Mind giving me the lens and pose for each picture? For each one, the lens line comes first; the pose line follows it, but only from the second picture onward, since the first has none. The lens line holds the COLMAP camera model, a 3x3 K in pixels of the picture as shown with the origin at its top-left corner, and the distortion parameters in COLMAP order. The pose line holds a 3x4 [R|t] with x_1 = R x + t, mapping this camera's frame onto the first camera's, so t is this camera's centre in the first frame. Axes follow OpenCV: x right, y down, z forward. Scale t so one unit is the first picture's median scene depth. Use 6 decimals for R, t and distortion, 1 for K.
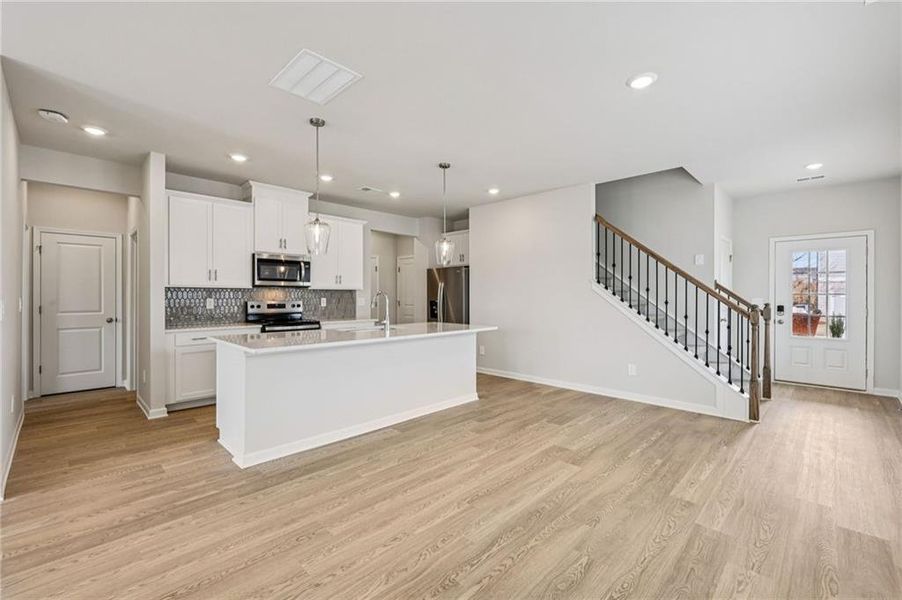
lens RADIAL K [[385.7, 0, 449.8], [0, 385.7, 297.2], [0, 0, 1]] dist [-0.000295, -0.000133]
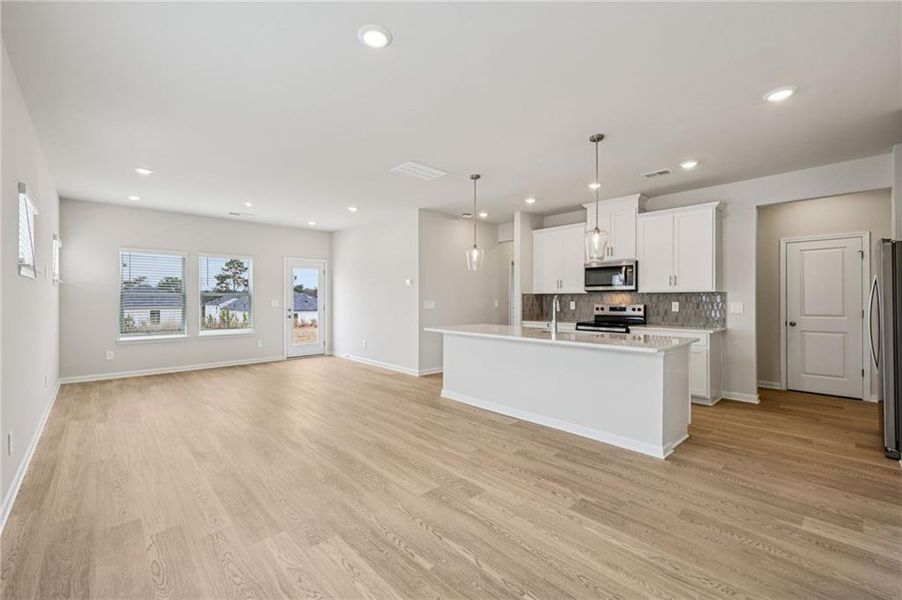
lens RADIAL K [[378.8, 0, 450.6], [0, 378.8, 299.0], [0, 0, 1]] dist [0.000523, 0.000141]
pose [[-0.041485, -0.001642, -0.999138, 0.722979], [-0.005494, 0.999984, -0.001415, -0.001251], [0.999124, 0.005430, -0.041494, 0.666830]]
